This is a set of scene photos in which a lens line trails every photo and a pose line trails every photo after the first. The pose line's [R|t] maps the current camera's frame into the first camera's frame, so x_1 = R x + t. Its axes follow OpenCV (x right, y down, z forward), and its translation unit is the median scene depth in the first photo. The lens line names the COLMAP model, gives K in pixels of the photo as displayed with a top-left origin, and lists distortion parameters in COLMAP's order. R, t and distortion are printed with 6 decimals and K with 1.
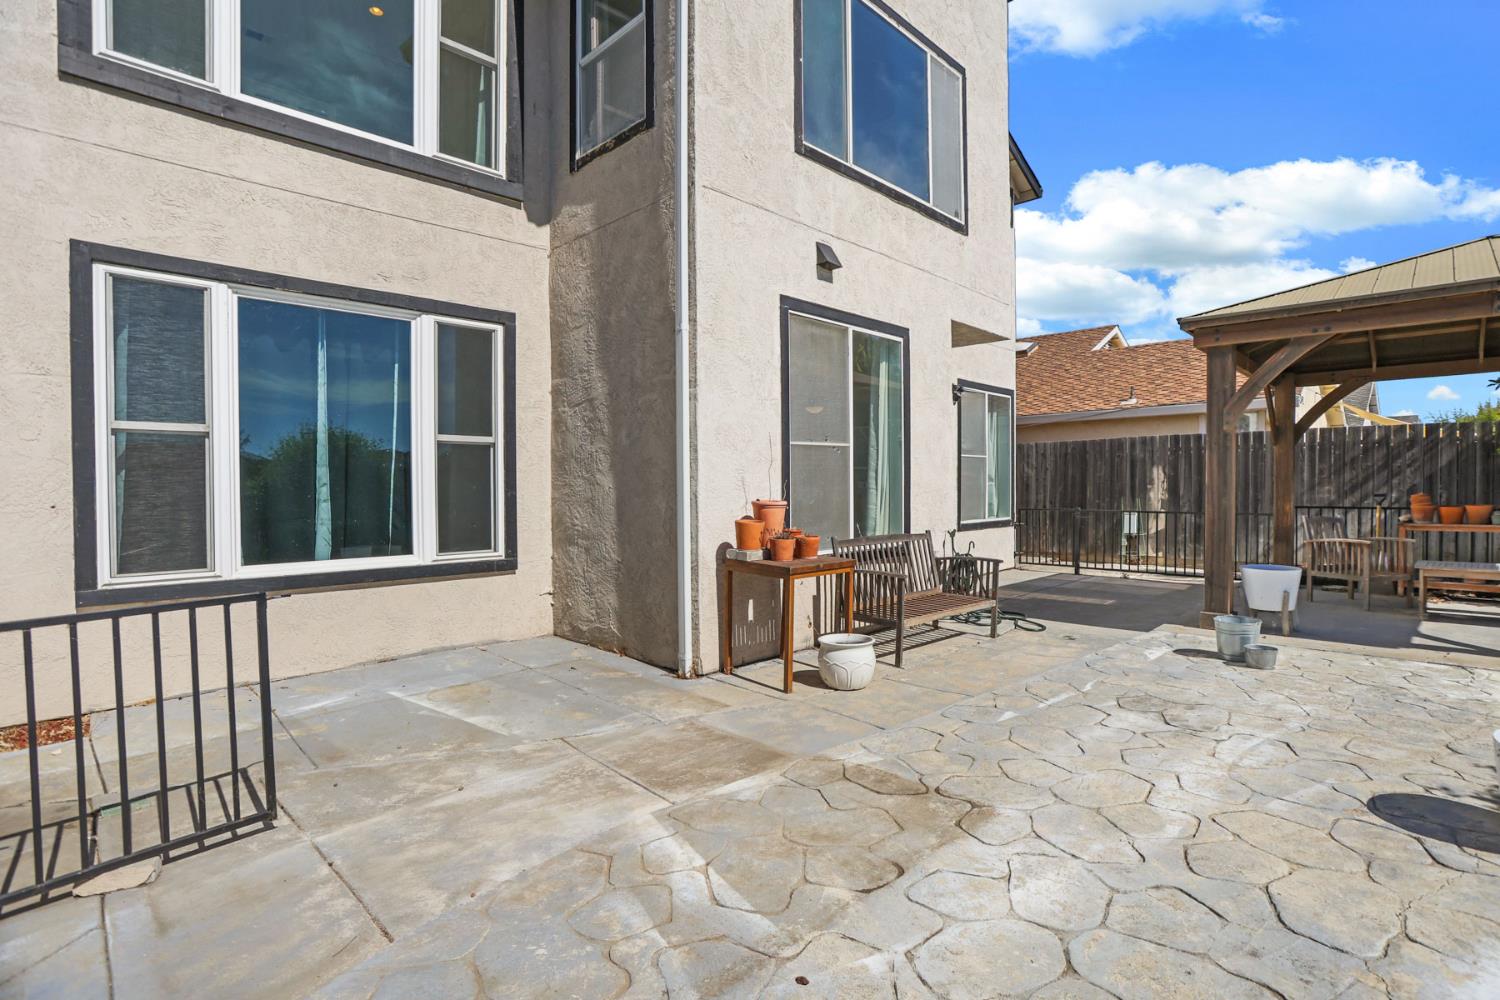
lens RADIAL K [[739.6, 0, 750.0], [0, 739.6, 500.0], [0, 0, 1]] dist [-0.068627, 0.027571]
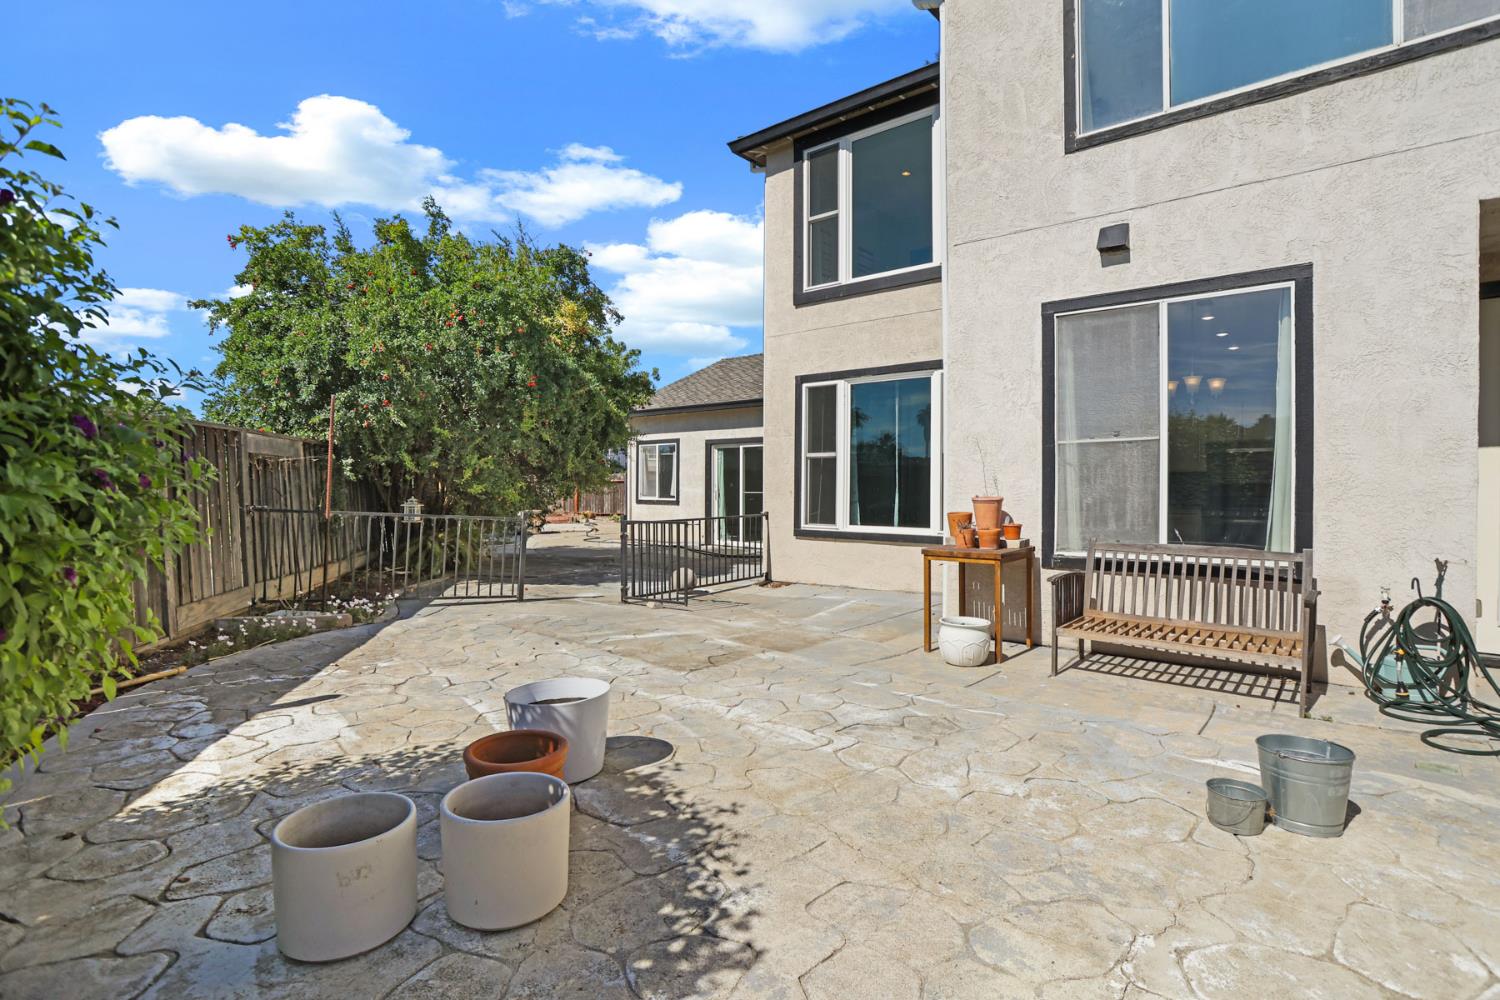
lens RADIAL K [[739.7, 0, 760.5], [0, 739.7, 484.2], [0, 0, 1]] dist [-0.068179, 0.029248]
pose [[0.079512, 0.001863, -0.996832, 1.352523], [-0.022536, 0.999746, 0.000071, -0.013504], [0.996579, 0.022459, 0.079534, 0.668083]]
